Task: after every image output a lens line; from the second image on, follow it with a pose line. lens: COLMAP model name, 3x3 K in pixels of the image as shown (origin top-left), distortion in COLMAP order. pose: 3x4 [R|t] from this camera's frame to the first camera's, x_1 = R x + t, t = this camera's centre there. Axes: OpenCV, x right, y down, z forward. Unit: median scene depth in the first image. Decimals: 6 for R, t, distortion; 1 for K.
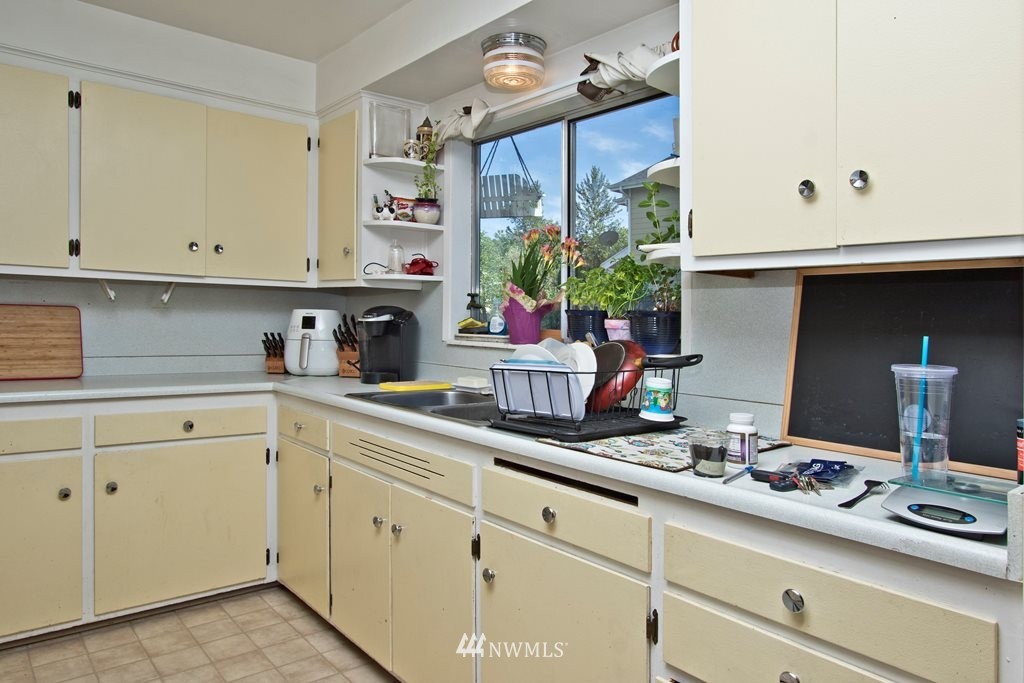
lens RADIAL K [[715.3, 0, 512.0], [0, 715.3, 341.5], [0, 0, 1]] dist [-0.002242, 0.025945]
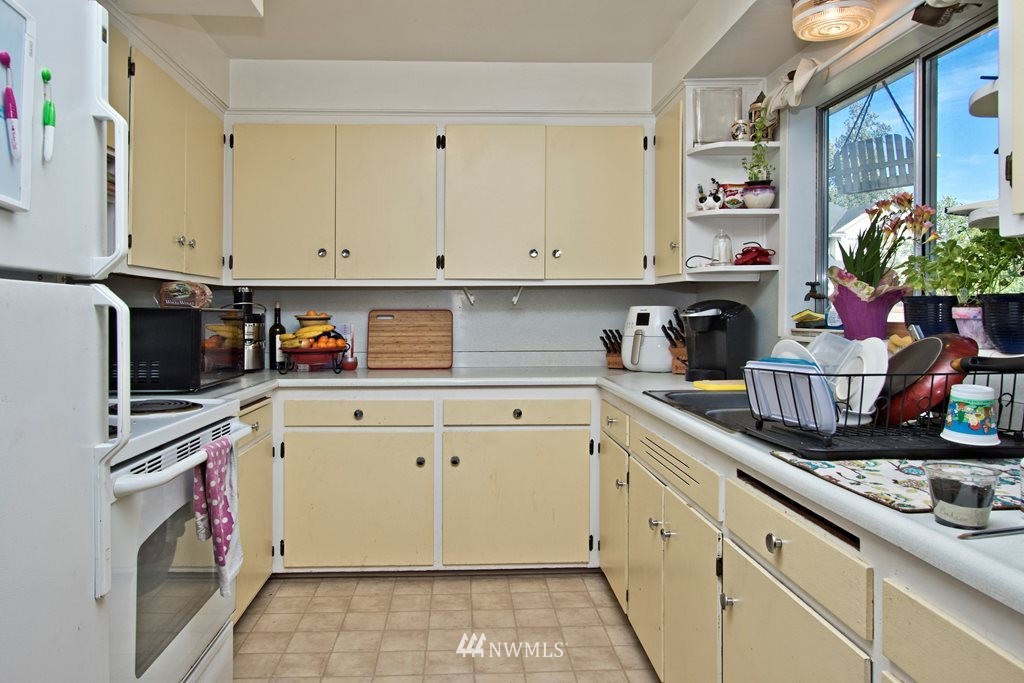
lens RADIAL K [[711.5, 0, 512.0], [0, 711.5, 334.7], [0, 0, 1]] dist [-0.004727, 0.025186]
pose [[0.795390, -0.007150, -0.606056, 0.199462], [0.003831, 0.999970, -0.006770, 0.001655], [0.606086, 0.003063, 0.795393, 0.096285]]
